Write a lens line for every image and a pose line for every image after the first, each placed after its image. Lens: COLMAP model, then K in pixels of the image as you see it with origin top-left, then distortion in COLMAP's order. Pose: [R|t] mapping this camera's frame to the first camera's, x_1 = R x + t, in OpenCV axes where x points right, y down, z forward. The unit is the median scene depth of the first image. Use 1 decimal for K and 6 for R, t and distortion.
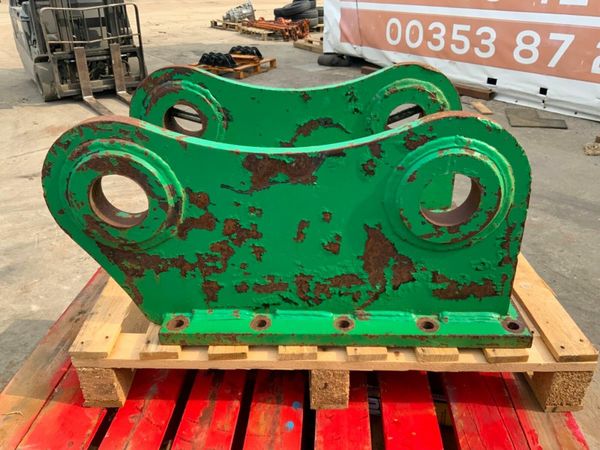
lens RADIAL K [[504.2, 0, 300.0], [0, 504.2, 225.0], [0, 0, 1]] dist [0.050964, -0.108560]
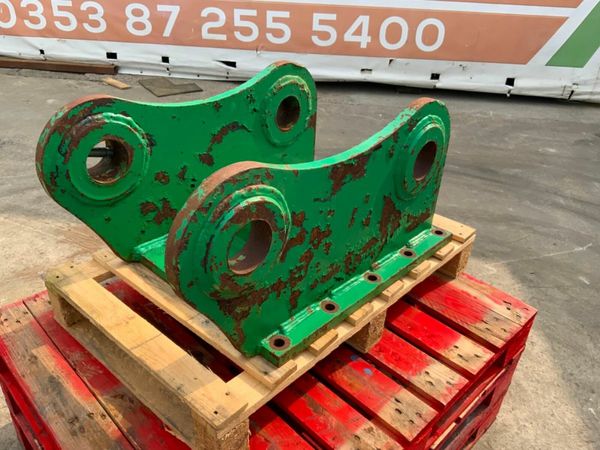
lens RADIAL K [[504.2, 0, 300.0], [0, 504.2, 225.0], [0, 0, 1]] dist [0.050964, -0.108560]
pose [[0.660999, -0.336108, 0.670904, -0.646079], [0.291804, 0.938839, 0.182842, -0.164201], [-0.691326, 0.074914, 0.718649, 0.159259]]
